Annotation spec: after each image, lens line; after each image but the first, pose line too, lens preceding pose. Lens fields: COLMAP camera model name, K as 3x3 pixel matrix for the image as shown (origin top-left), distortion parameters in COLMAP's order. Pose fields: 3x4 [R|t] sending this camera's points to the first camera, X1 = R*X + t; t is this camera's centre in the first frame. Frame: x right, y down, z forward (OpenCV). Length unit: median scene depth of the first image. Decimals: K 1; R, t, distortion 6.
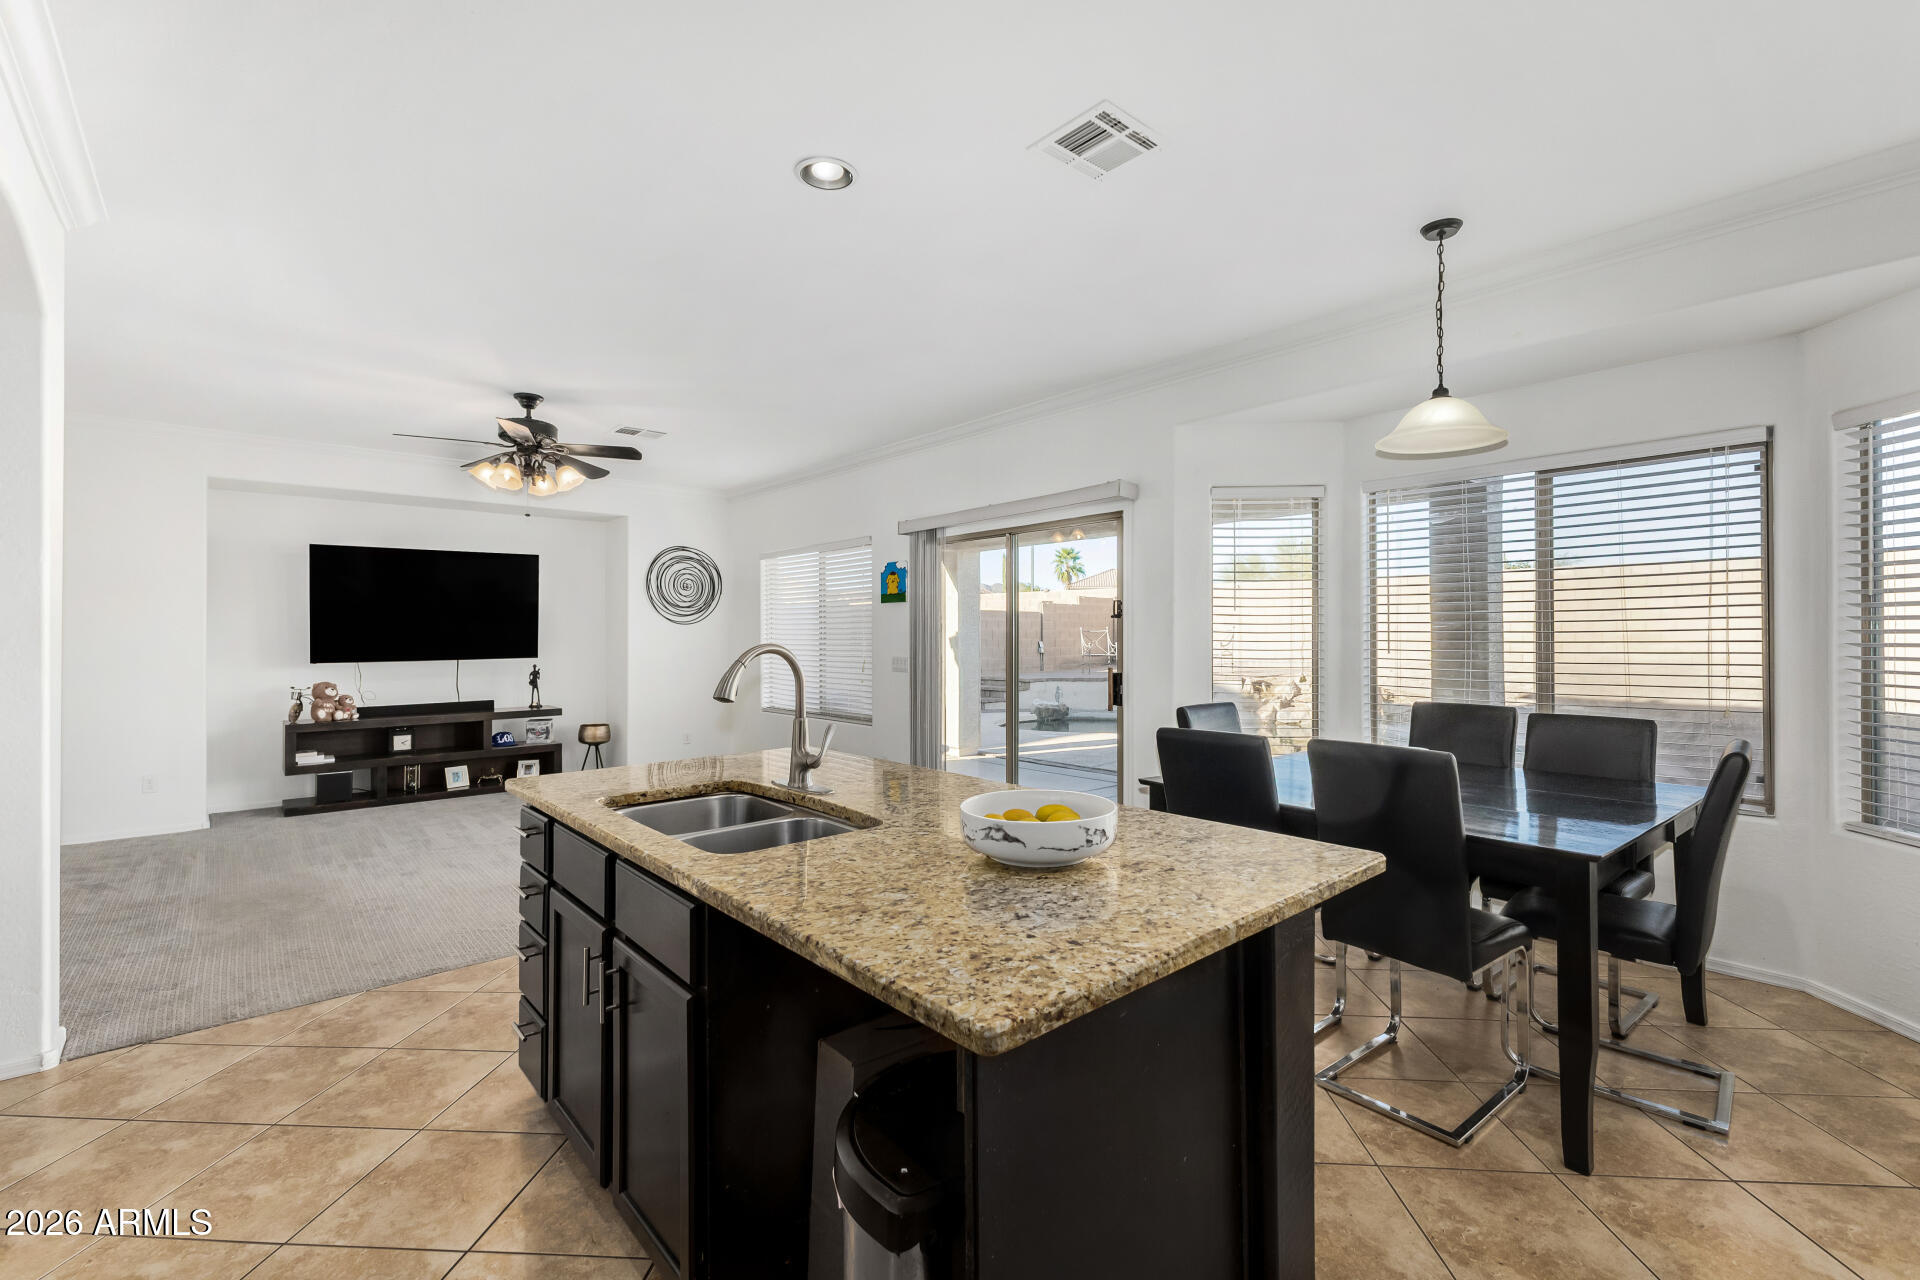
lens RADIAL K [[817.1, 0, 972.6], [0, 817.1, 634.2], [0, 0, 1]] dist [0.002979, -0.000068]
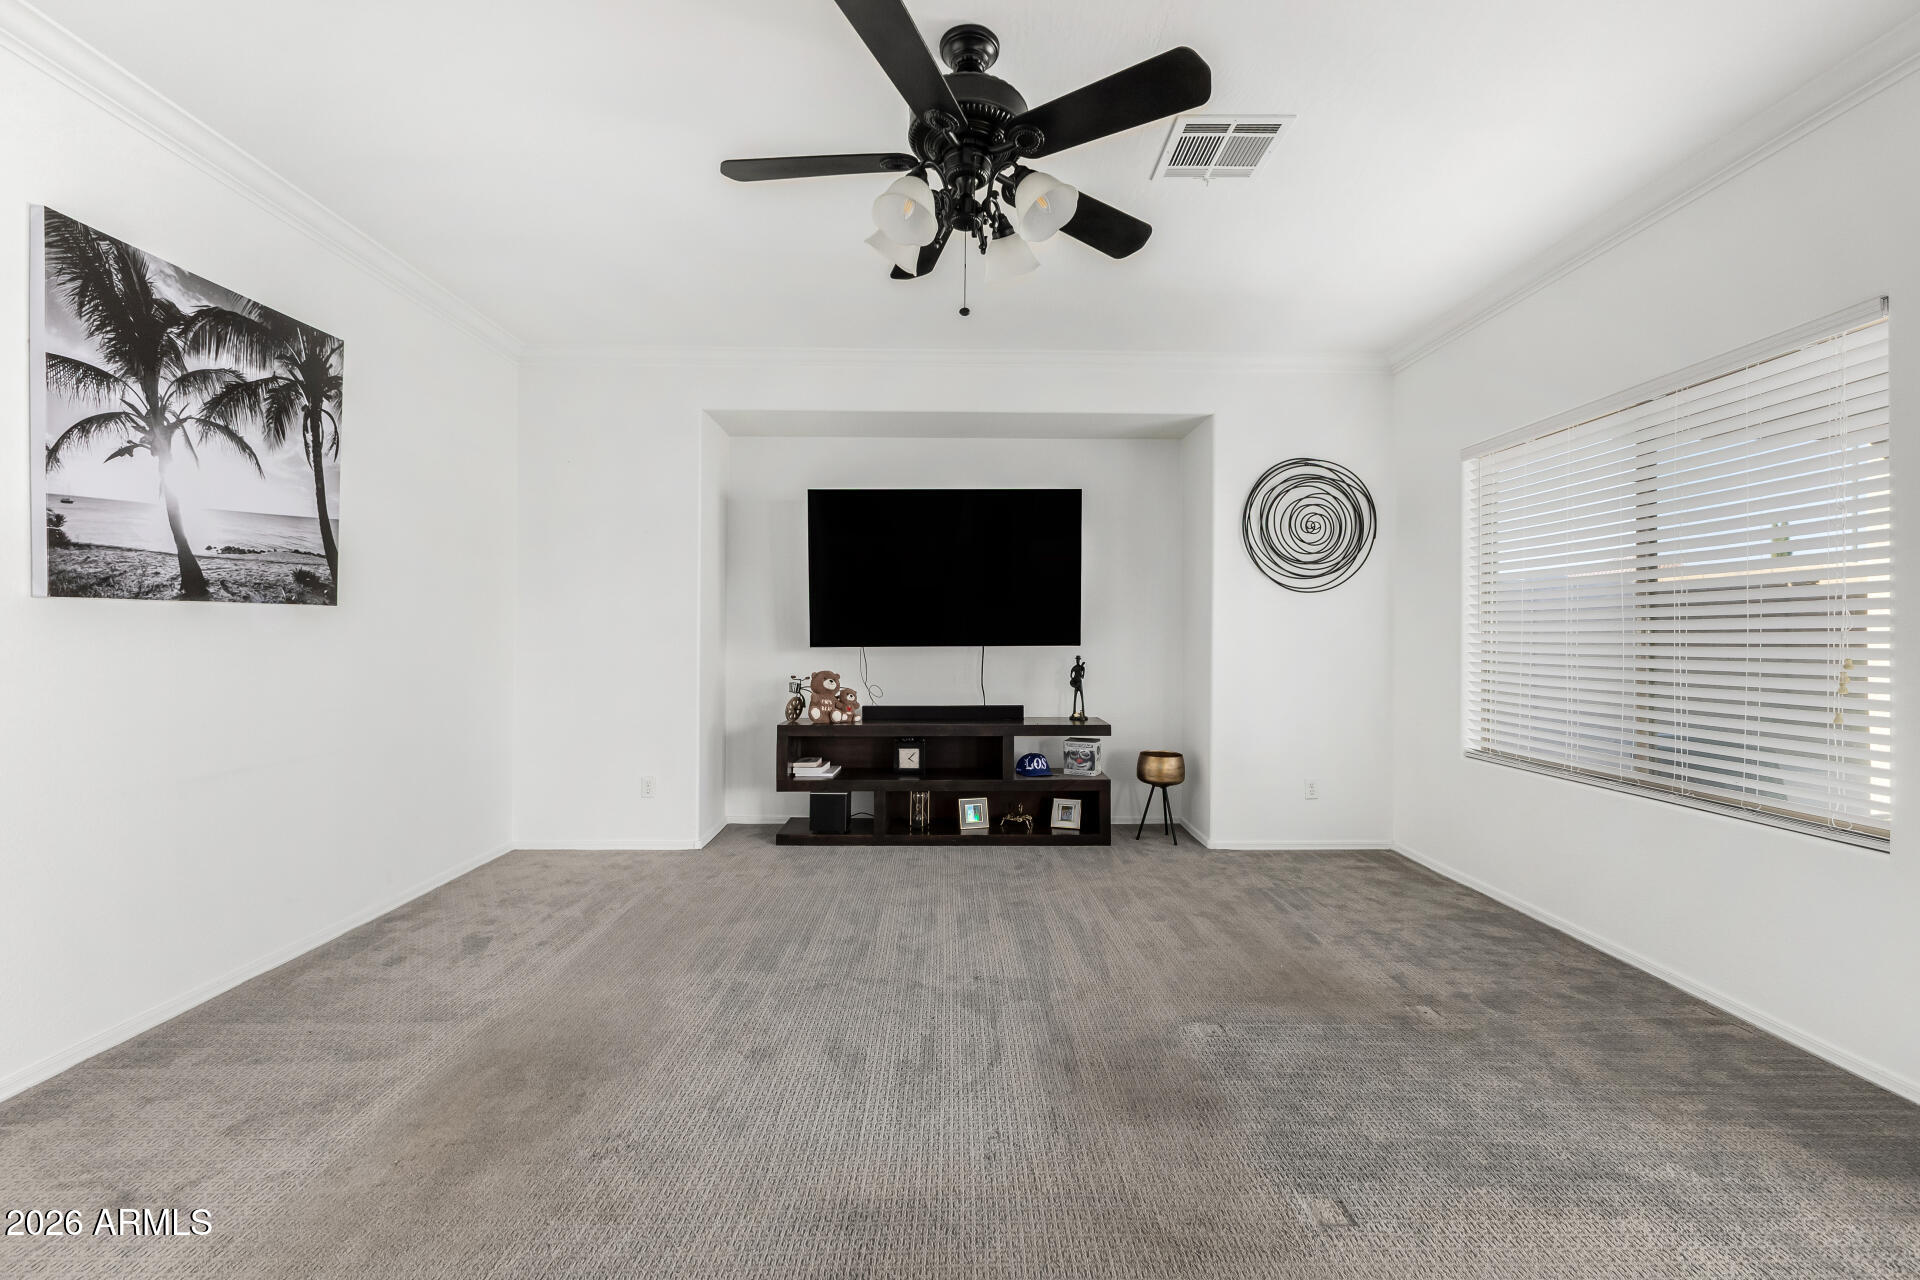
lens RADIAL K [[824.9, 0, 959.1], [0, 824.9, 636.6], [0, 0, 1]] dist [0.007857, -0.000906]
pose [[0.750895, 0.005728, -0.660397, -0.188949], [-0.005433, 0.999982, 0.002495, 0.023537], [0.660399, 0.001714, 0.750913, 0.497215]]
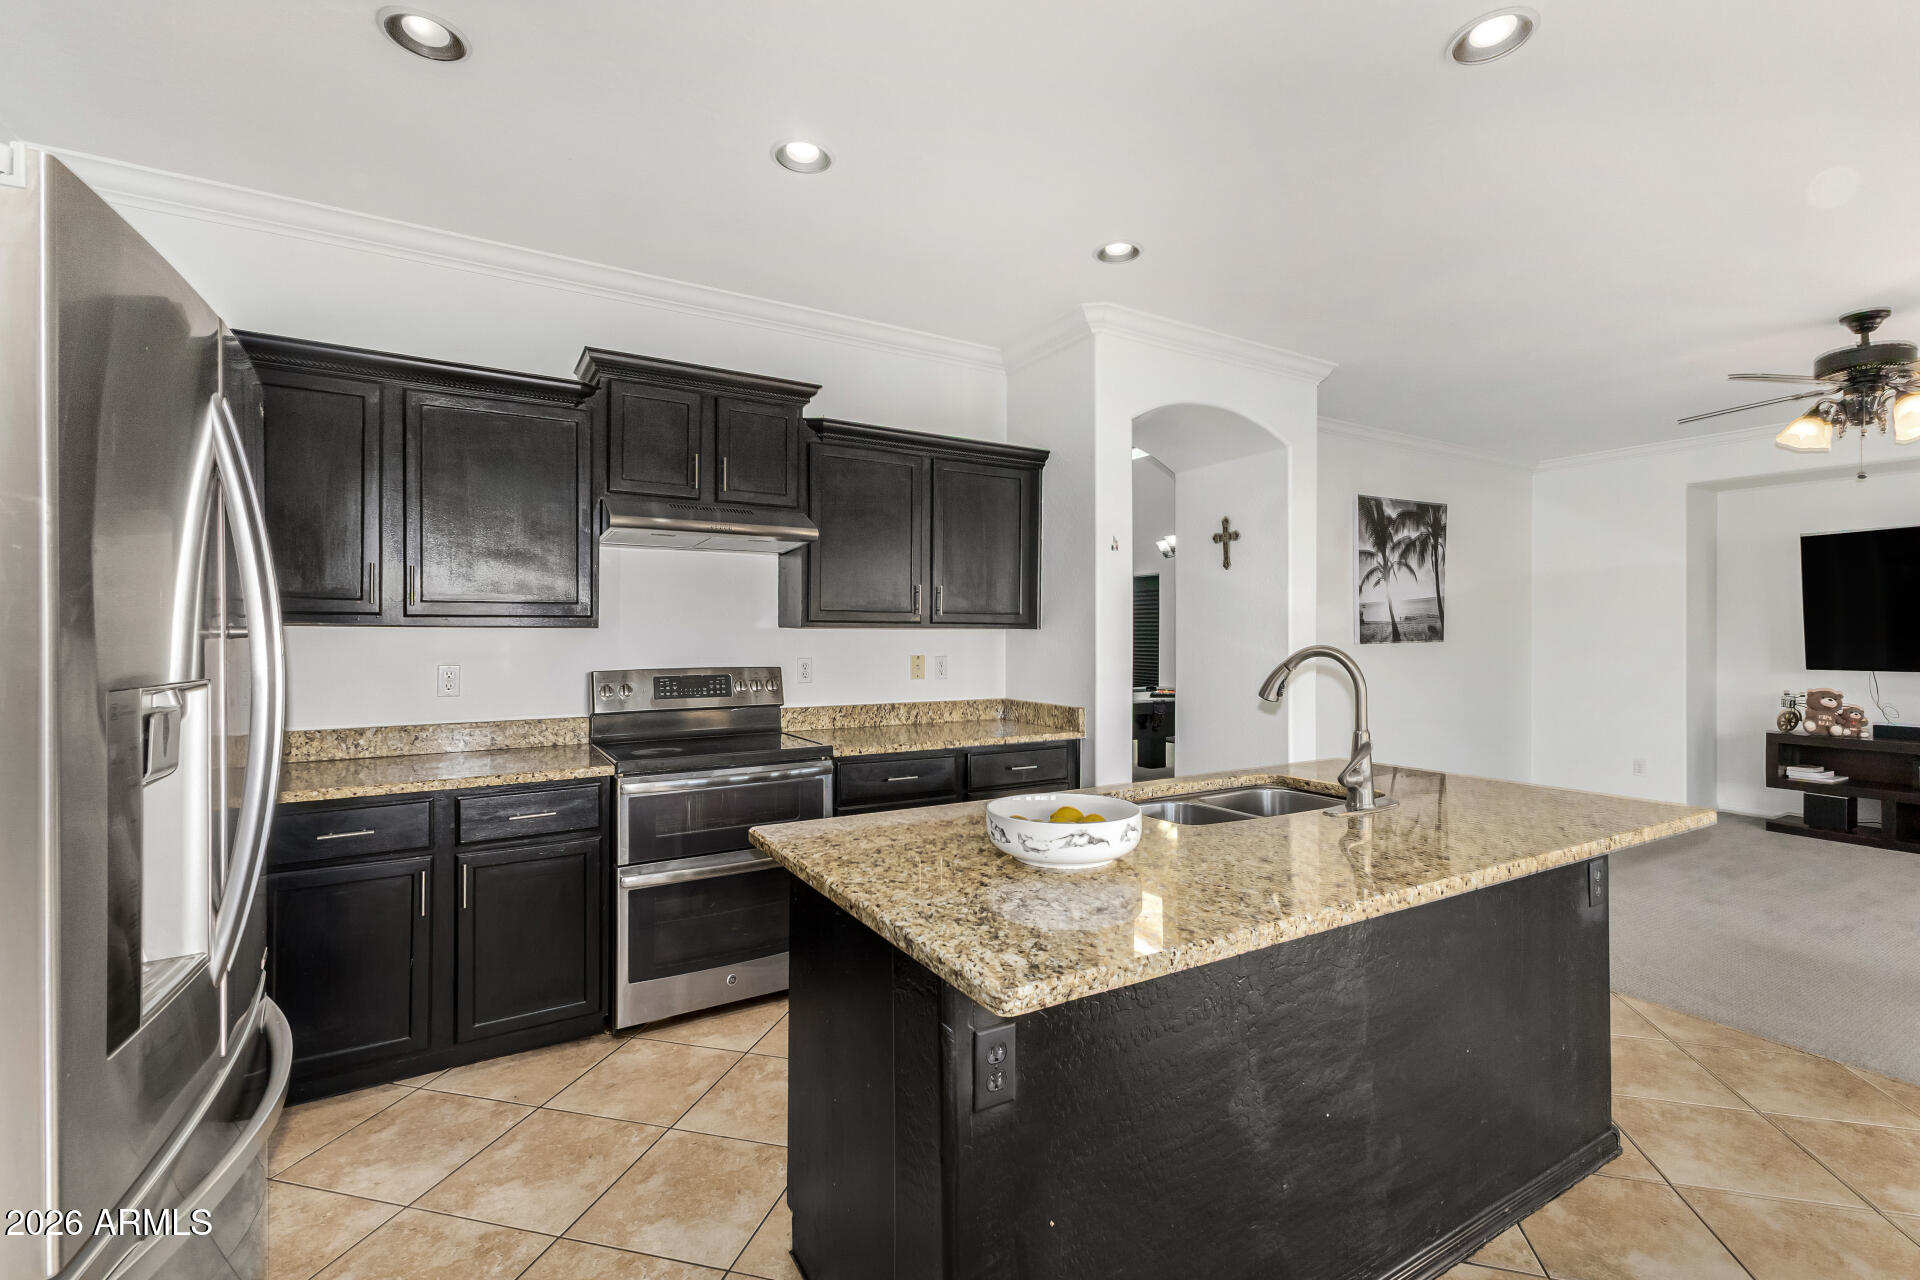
lens RADIAL K [[846.4, 0, 963.8], [0, 846.4, 629.9], [0, 0, 1]] dist [0.010516, -0.000421]
pose [[-0.189344, -0.001694, -0.981909, 0.276264], [-0.003576, 0.999993, -0.001036, -0.002083], [0.981904, 0.003315, -0.189349, 0.263721]]
